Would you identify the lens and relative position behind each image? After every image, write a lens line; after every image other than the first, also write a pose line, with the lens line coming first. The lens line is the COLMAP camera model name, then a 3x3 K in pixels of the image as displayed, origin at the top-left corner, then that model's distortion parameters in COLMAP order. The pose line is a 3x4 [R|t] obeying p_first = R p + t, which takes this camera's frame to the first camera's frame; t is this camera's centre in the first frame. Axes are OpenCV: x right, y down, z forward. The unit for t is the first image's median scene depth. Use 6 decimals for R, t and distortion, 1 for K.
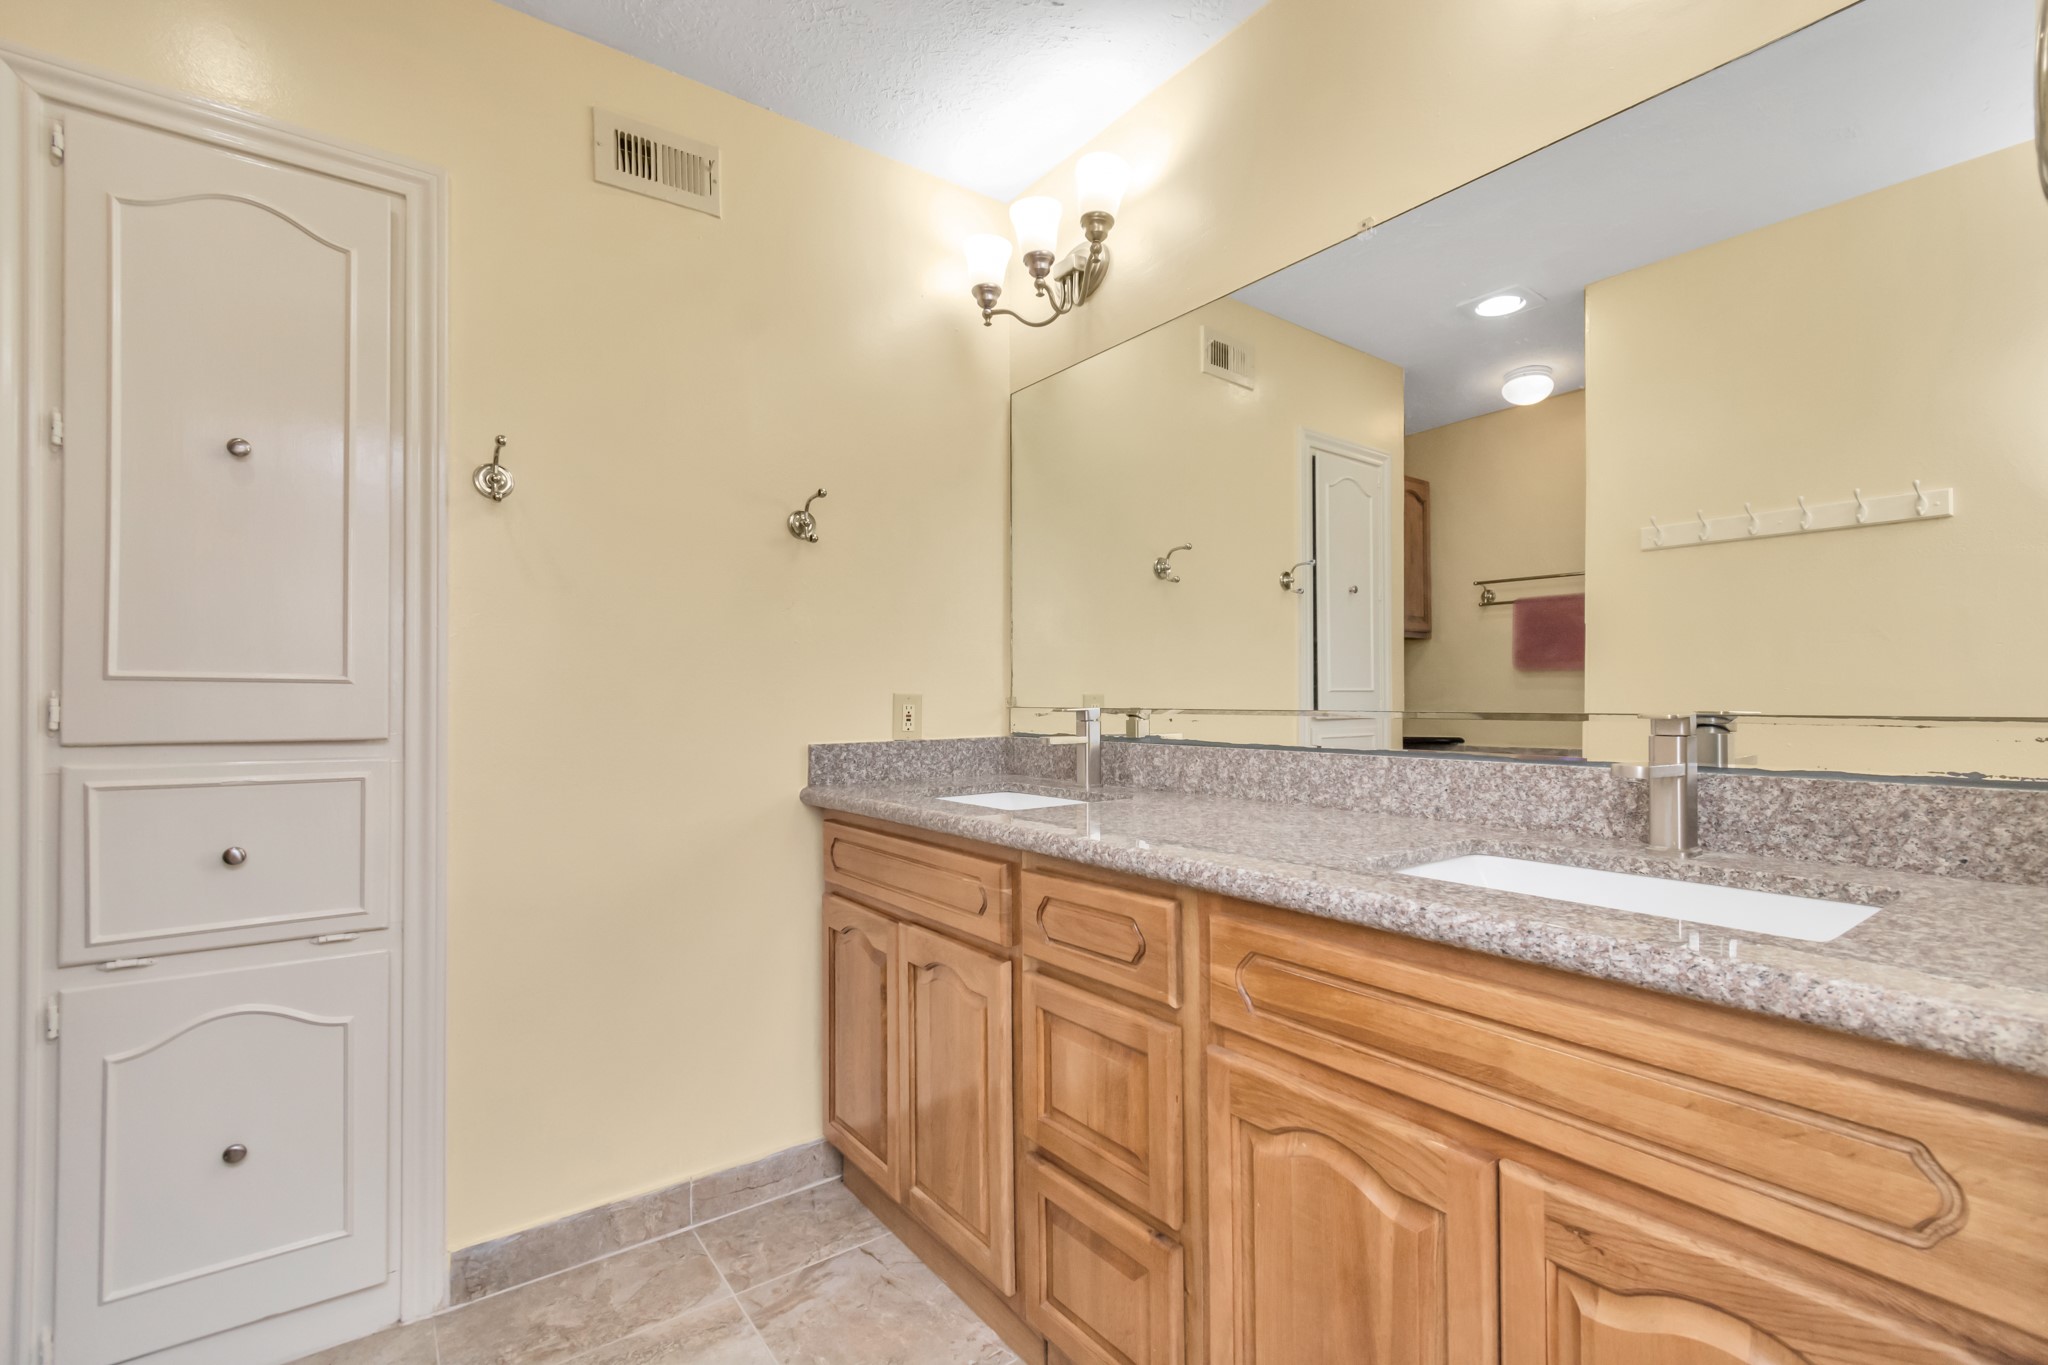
lens RADIAL K [[932.0, 0, 1038.5], [0, 932.0, 692.2], [0, 0, 1]] dist [0.002073, -0.001845]
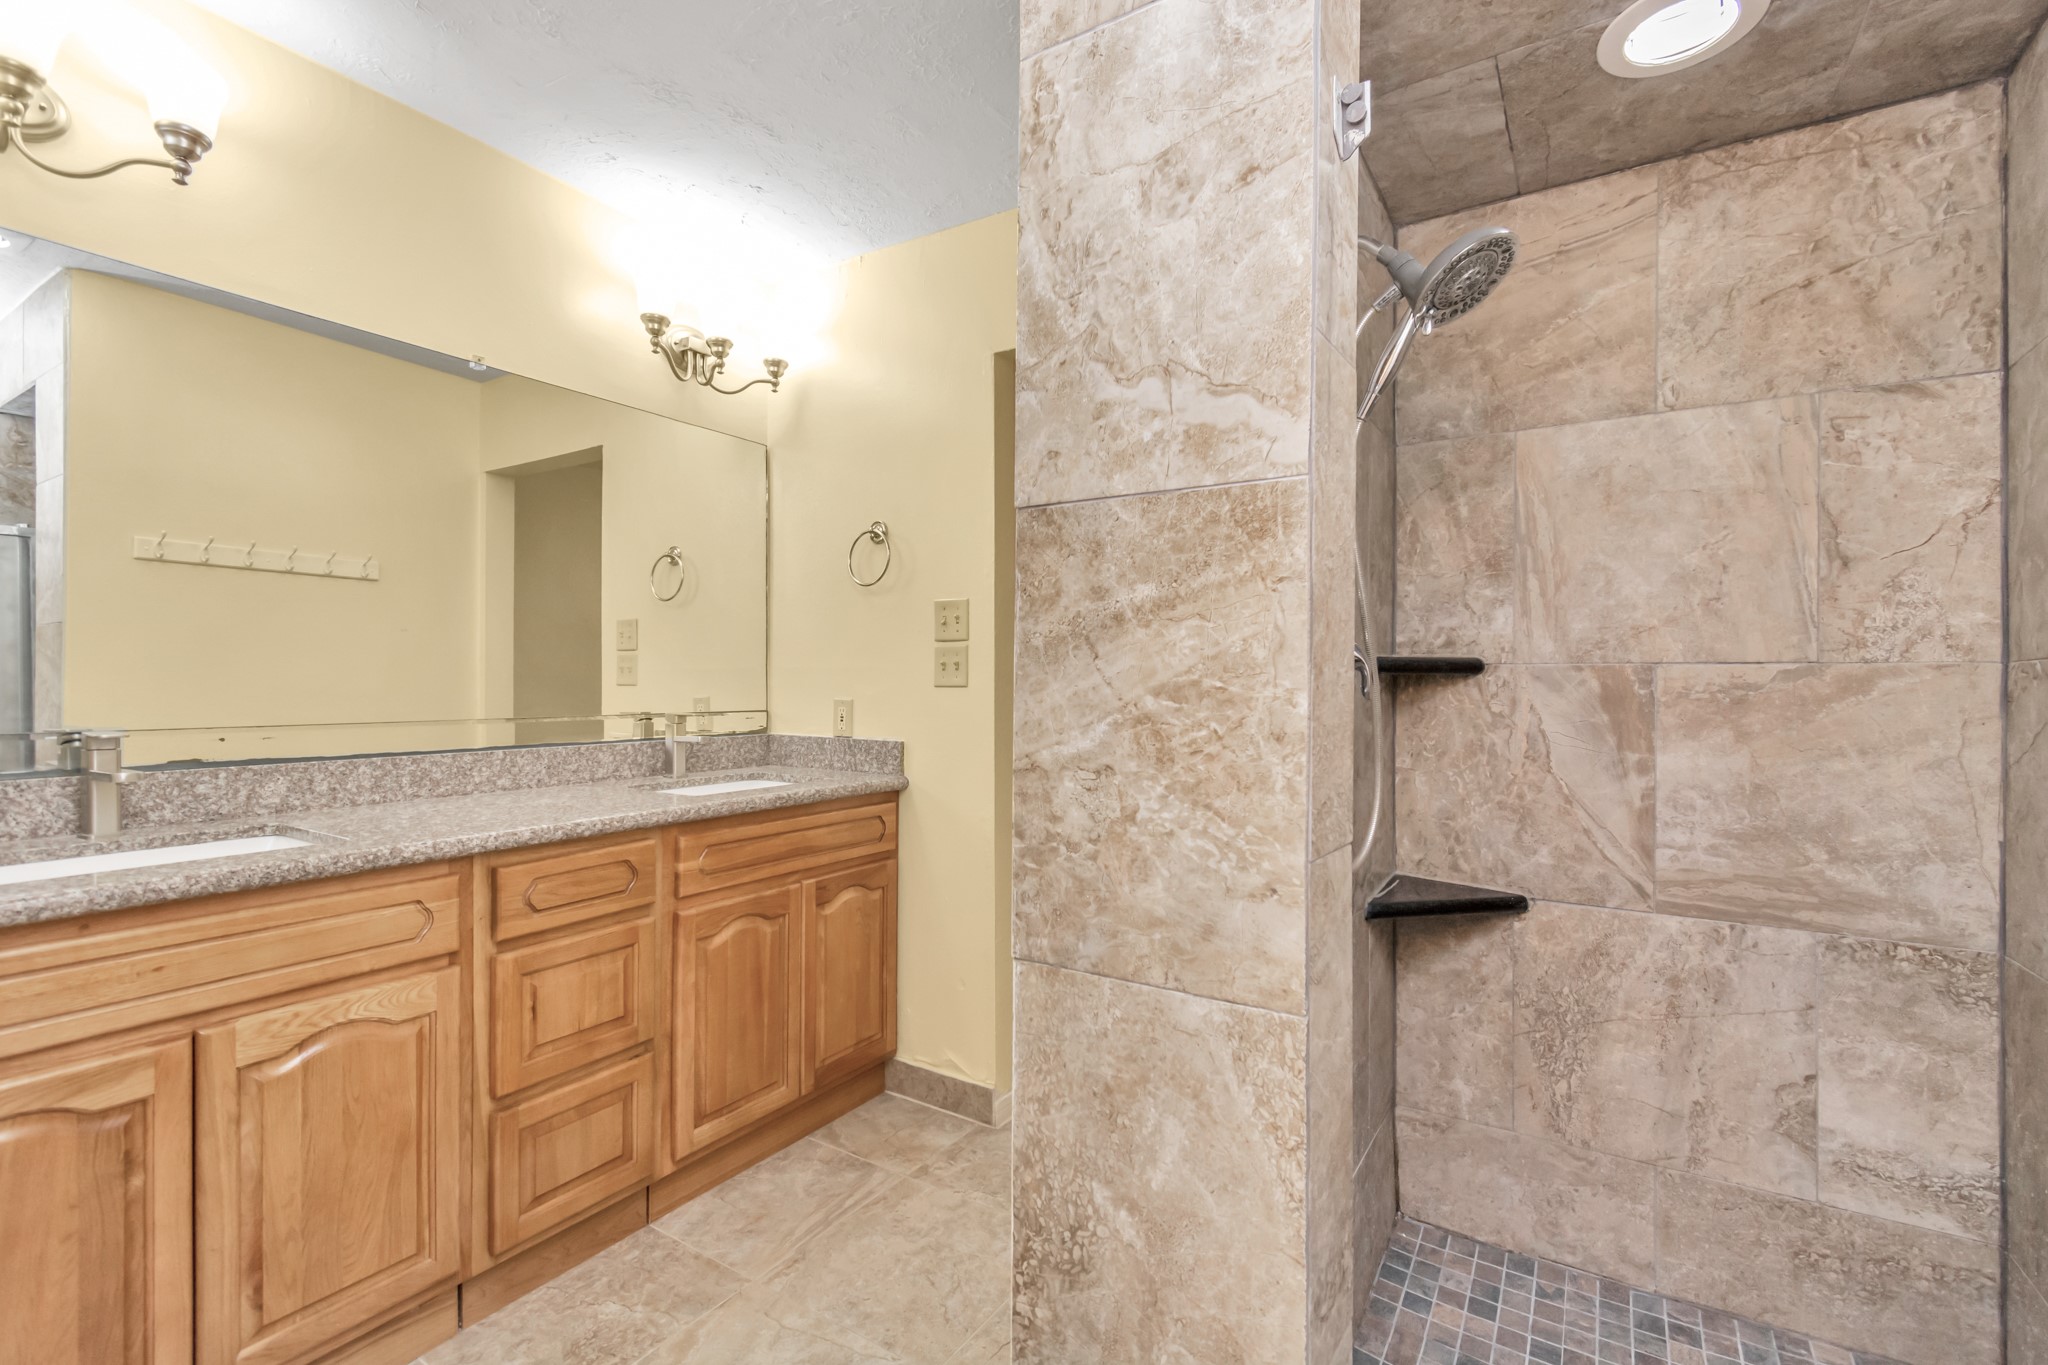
lens RADIAL K [[932.0, 0, 1024.2], [0, 932.0, 681.2], [0, 0, 1]] dist [0.002073, -0.001845]
pose [[-0.363110, 0.001132, 0.931746, -1.207432], [-0.009013, 0.999948, -0.004727, -0.037065], [-0.931703, -0.010114, -0.363081, 0.741725]]
